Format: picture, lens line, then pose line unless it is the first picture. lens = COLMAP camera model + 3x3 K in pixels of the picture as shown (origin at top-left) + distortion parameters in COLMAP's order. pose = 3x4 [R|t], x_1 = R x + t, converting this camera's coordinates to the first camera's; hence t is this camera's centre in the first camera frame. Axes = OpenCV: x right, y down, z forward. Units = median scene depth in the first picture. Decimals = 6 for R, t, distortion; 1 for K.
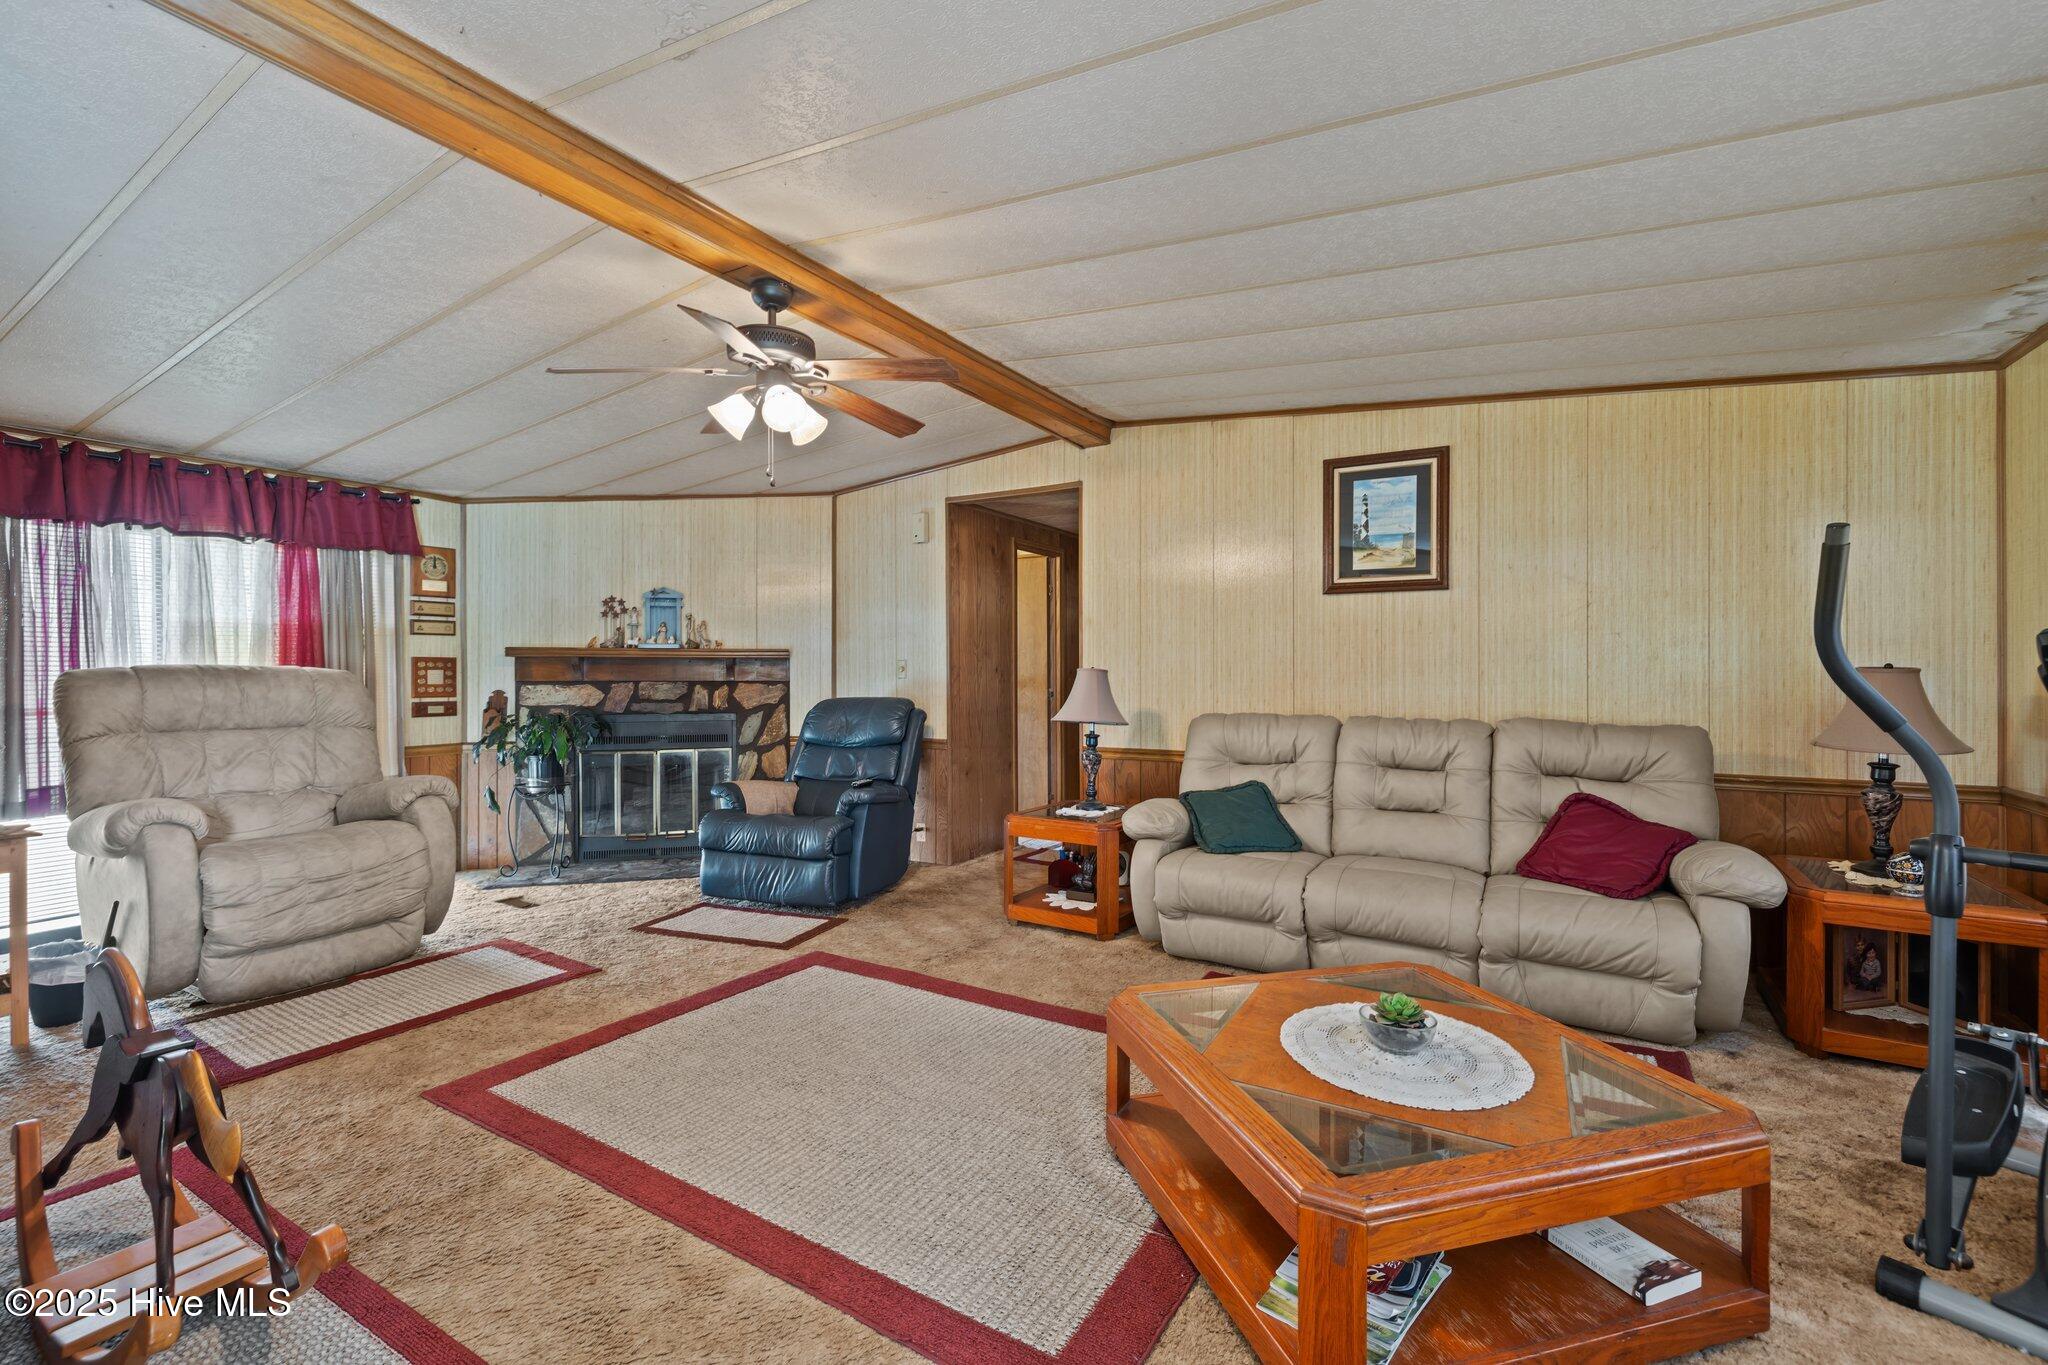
lens RADIAL K [[873.2, 0, 1034.4], [0, 873.2, 674.5], [0, 0, 1]] dist [-0.001538, -0.000487]
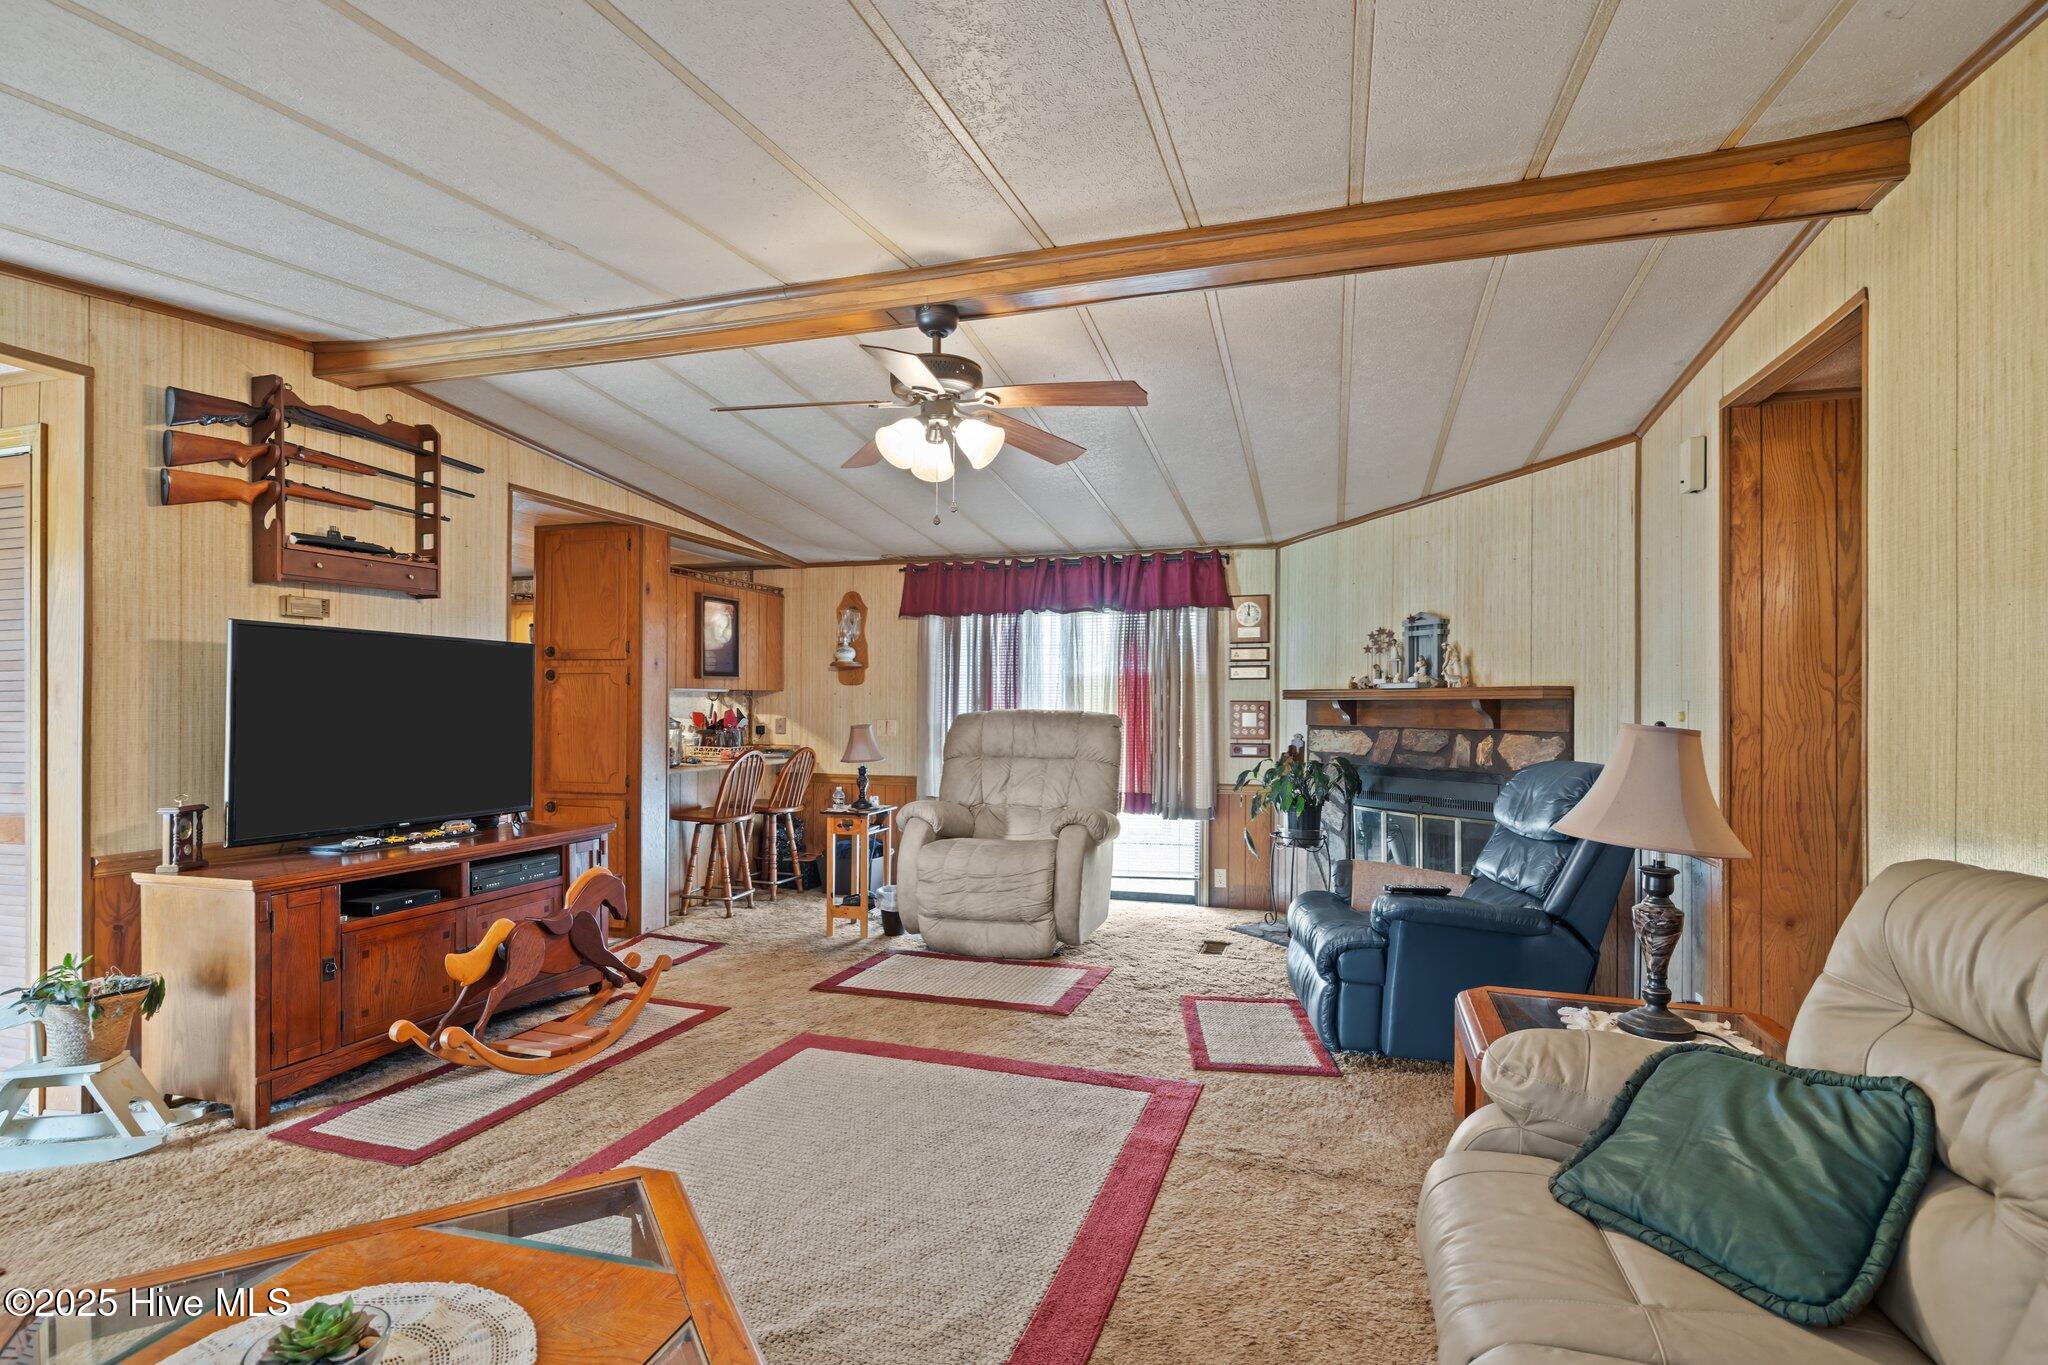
lens RADIAL K [[1000.1, 0, 1026.0], [0, 1000.1, 703.4], [0, 0, 1]] dist [-0.001047, -0.000519]
pose [[0.231420, -0.000854, -0.972854, 0.507912], [-0.004211, 0.999989, -0.001879, -0.016140], [0.972845, 0.004532, 0.231414, 0.563113]]
